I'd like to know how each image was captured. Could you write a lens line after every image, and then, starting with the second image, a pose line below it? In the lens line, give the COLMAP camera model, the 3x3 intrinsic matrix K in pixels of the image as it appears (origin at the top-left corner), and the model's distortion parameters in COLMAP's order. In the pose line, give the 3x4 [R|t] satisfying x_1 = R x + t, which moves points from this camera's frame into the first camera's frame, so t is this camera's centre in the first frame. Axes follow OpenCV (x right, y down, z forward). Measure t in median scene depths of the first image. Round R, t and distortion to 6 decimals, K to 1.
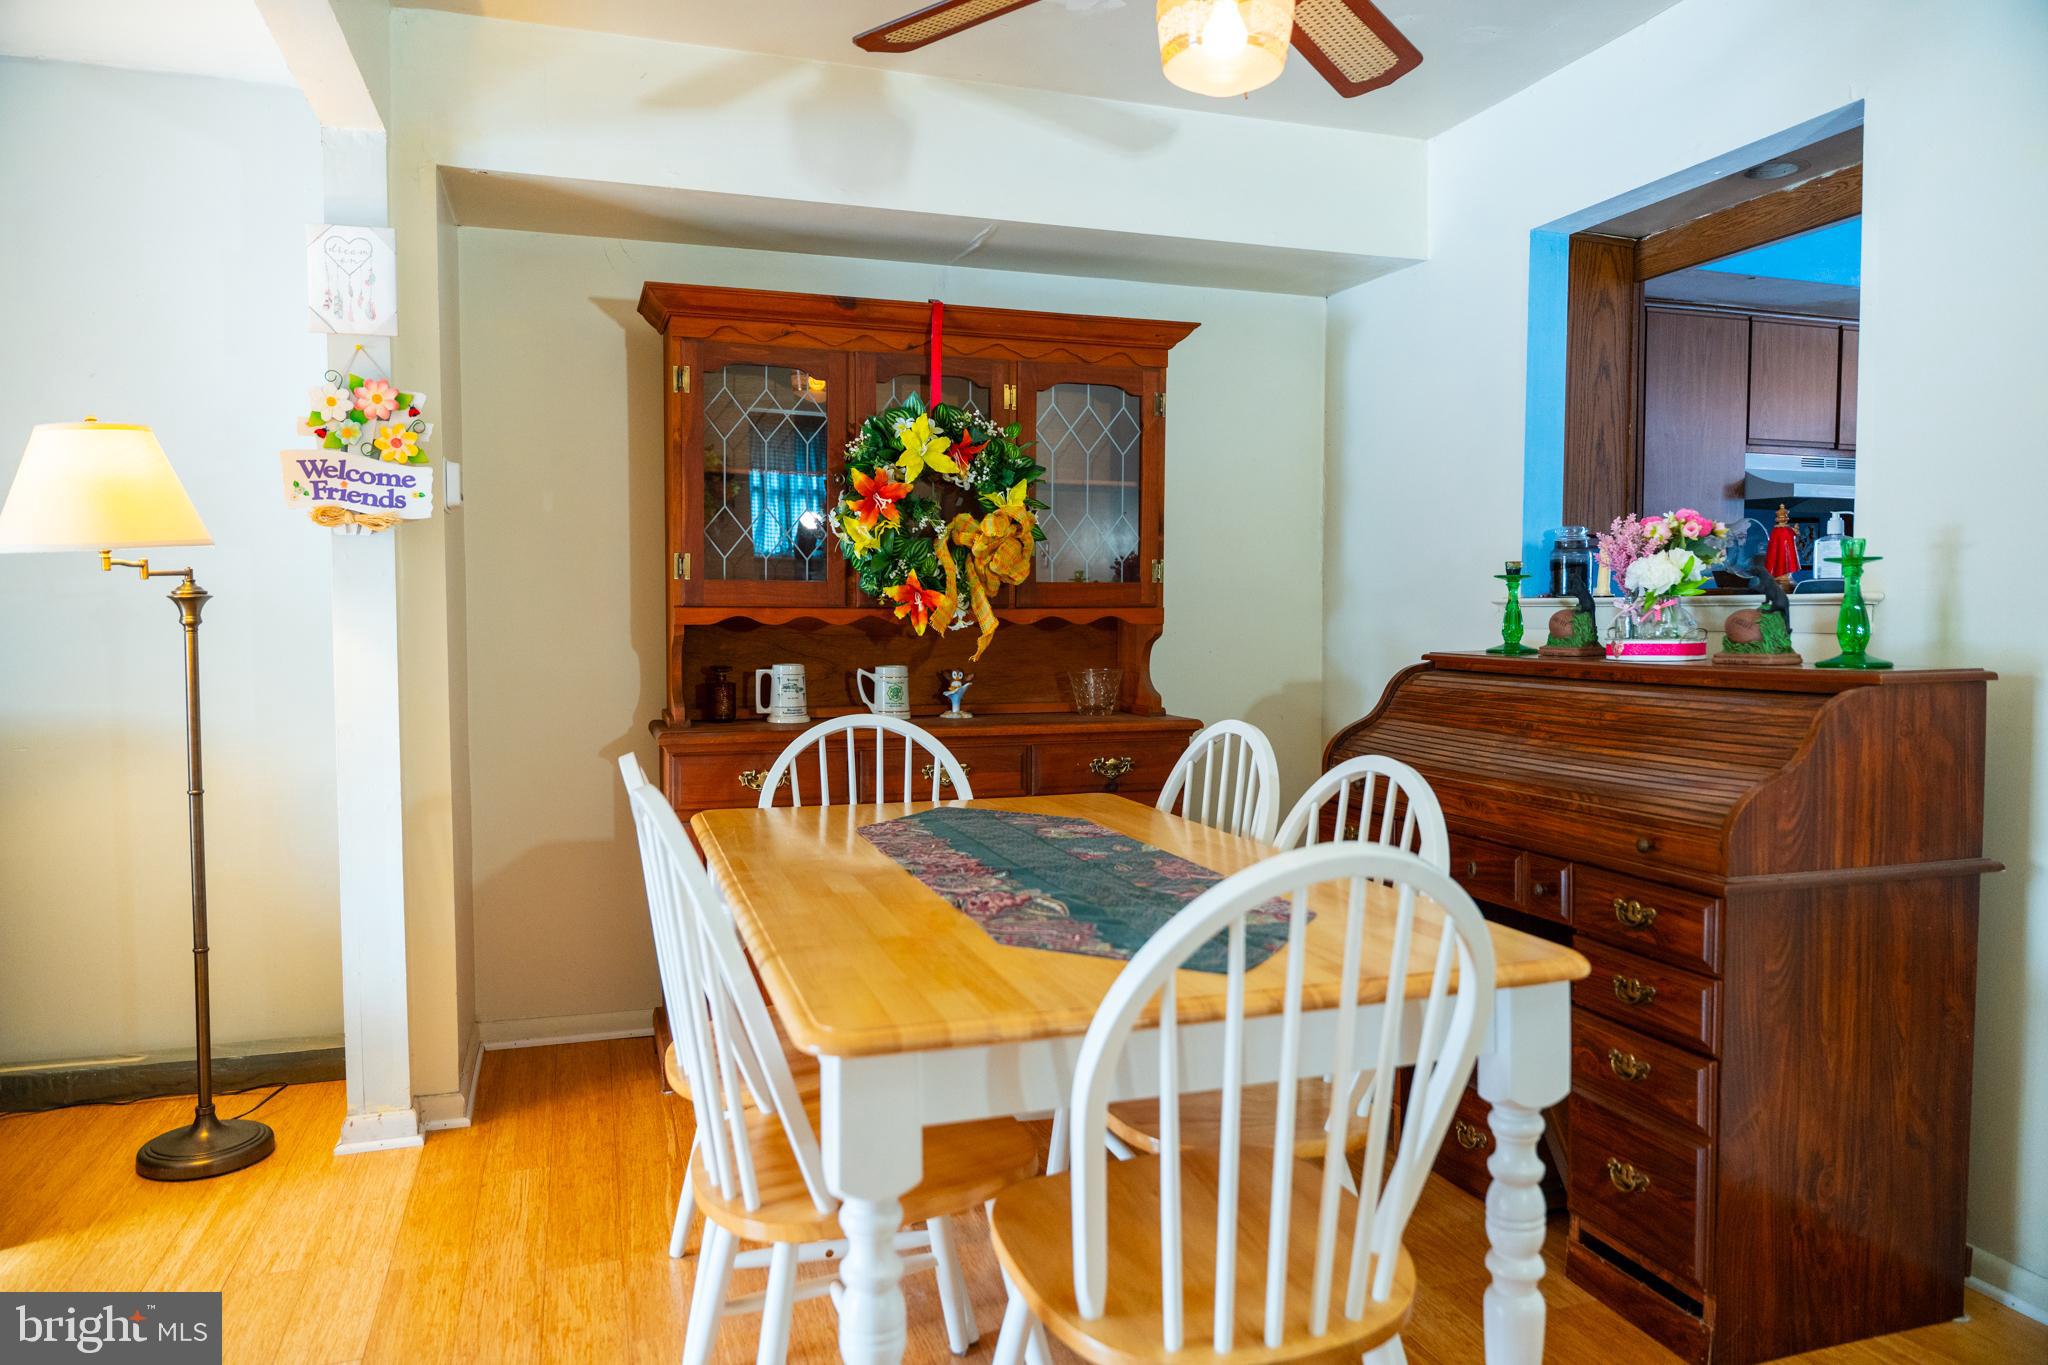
lens RADIAL K [[1344.3, 0, 1024.0], [0, 1344.3, 682.5], [0, 0, 1]] dist [-0.006370, -0.008193]
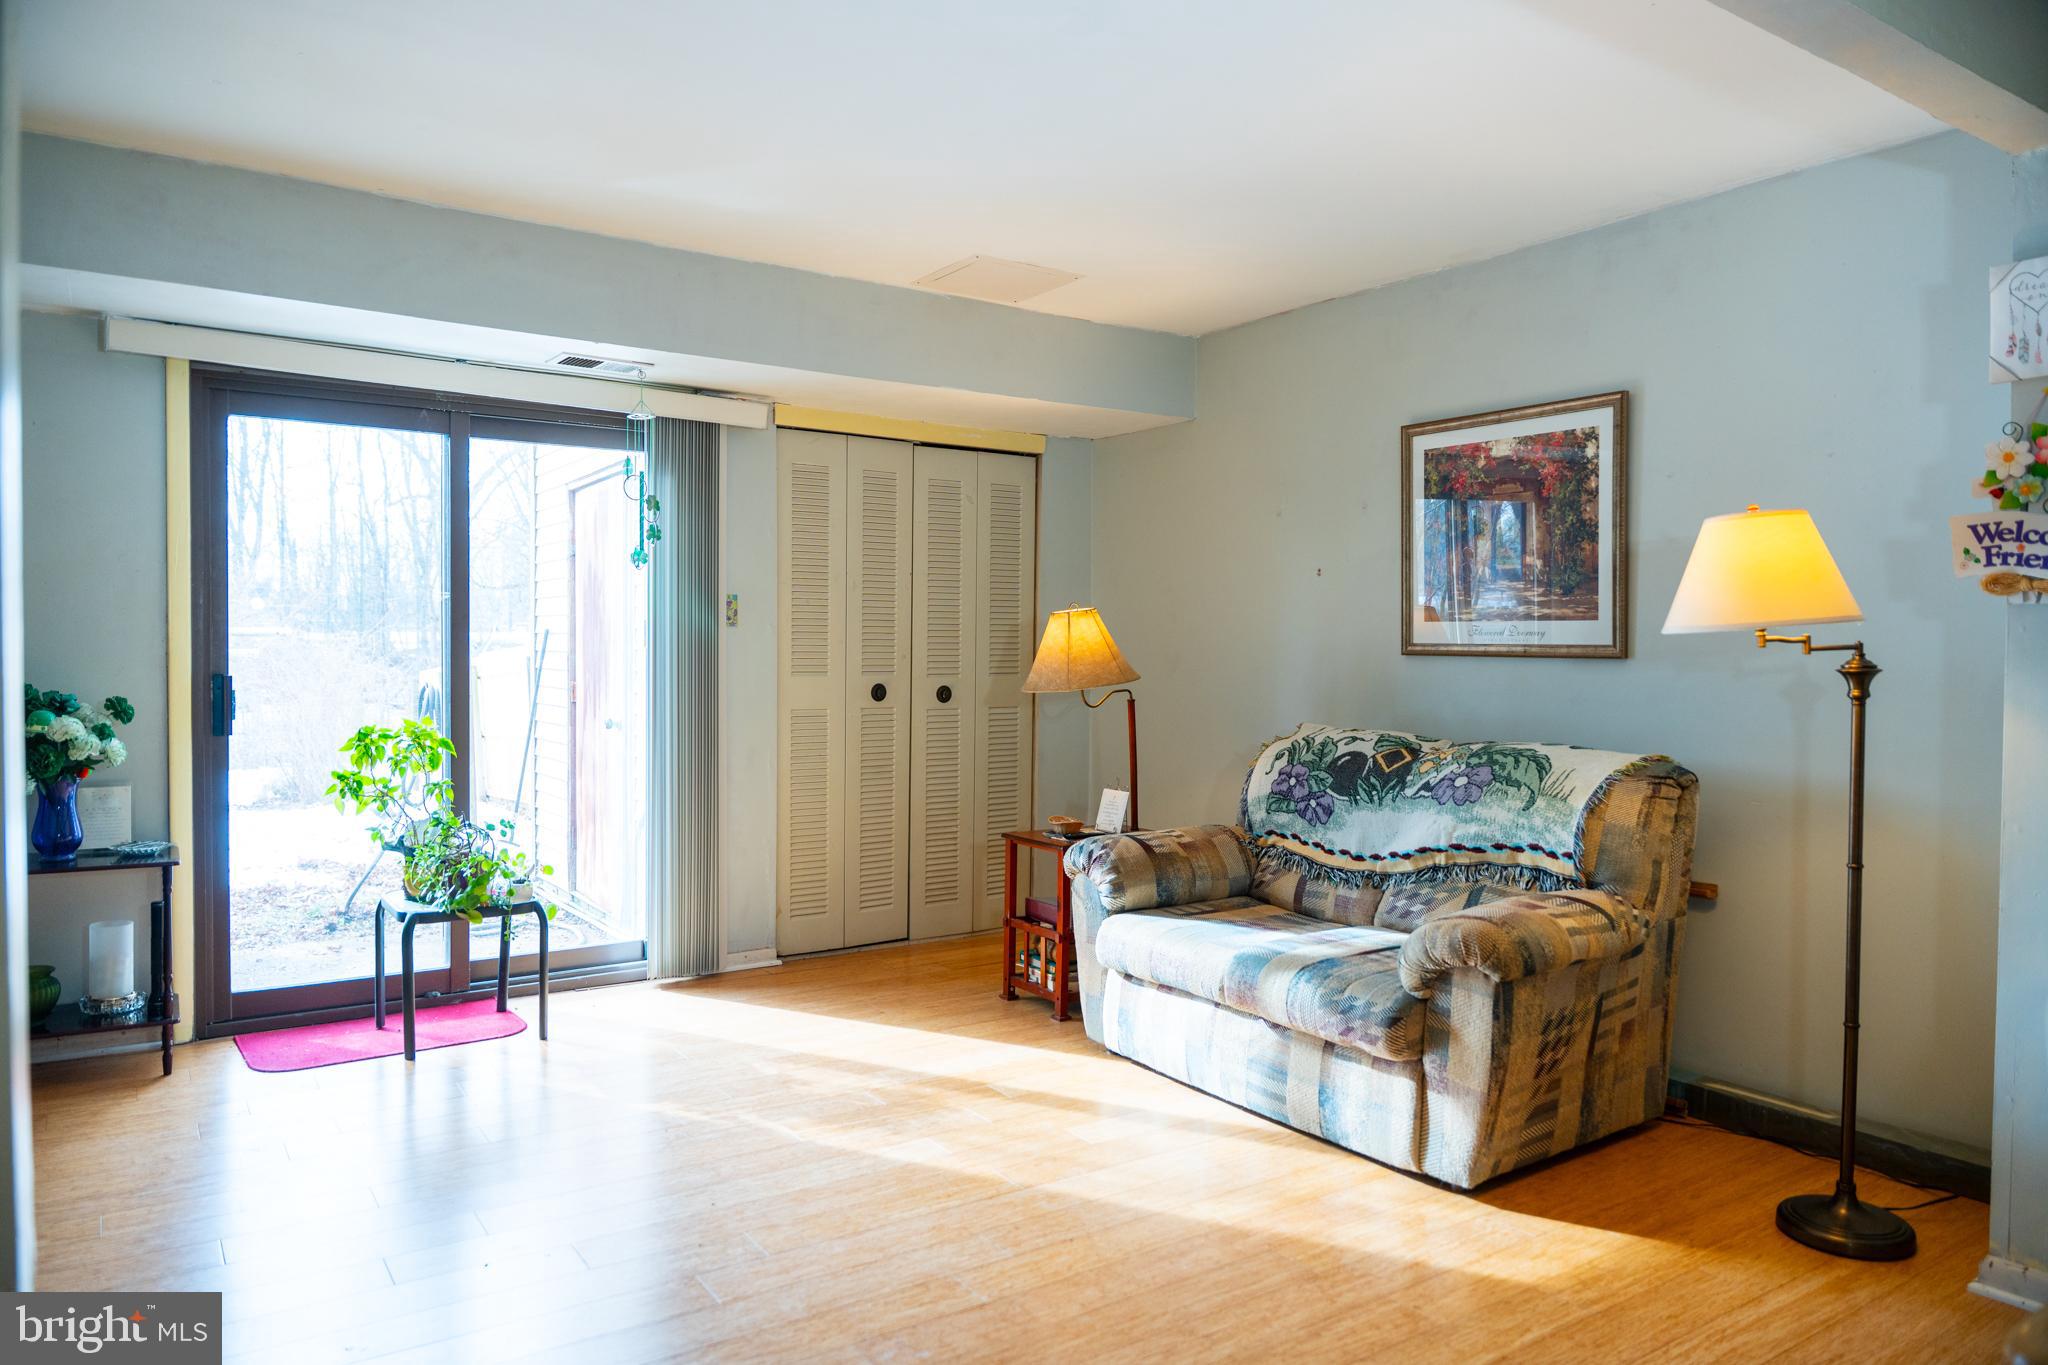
lens RADIAL K [[1344.3, 0, 1024.0], [0, 1344.3, 682.5], [0, 0, 1]] dist [-0.006370, -0.008193]
pose [[0.278410, 0.027047, -0.960081, 0.163045], [-0.057551, 0.998277, 0.011434, -0.030372], [0.958736, 0.052070, 0.279487, 0.121347]]
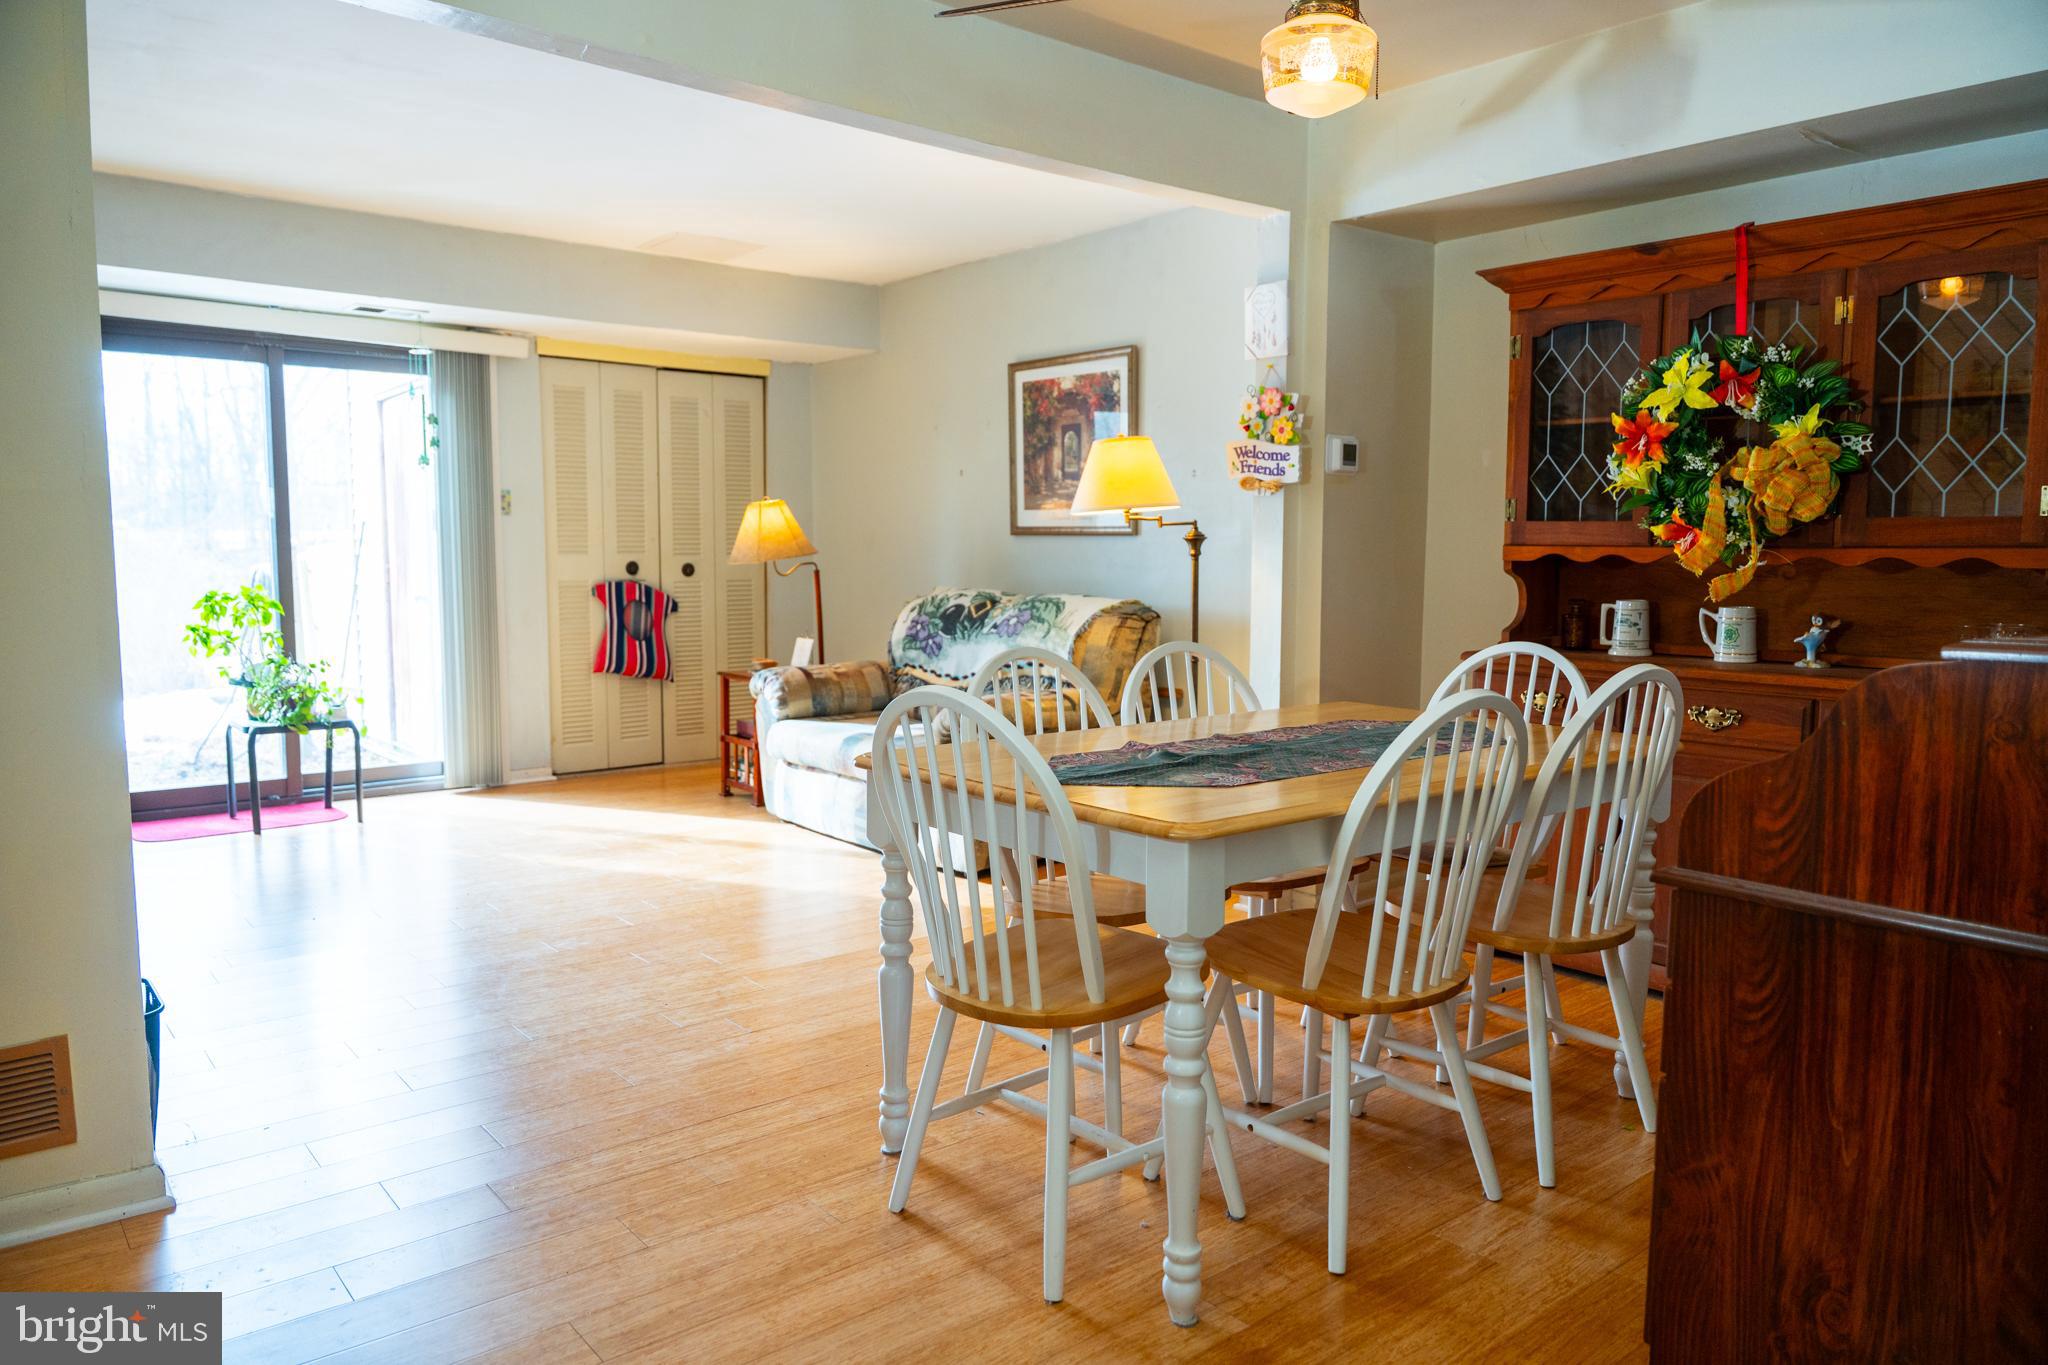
lens RADIAL K [[1364.1, 0, 1029.6], [0, 1364.1, 684.9], [0, 0, 1]] dist [-0.009247, -0.005438]
pose [[0.369793, 0.095906, -0.924151, 0.816181], [-0.053016, 0.995216, 0.082067, -0.012684], [0.927600, 0.018647, 0.373109, 0.210670]]
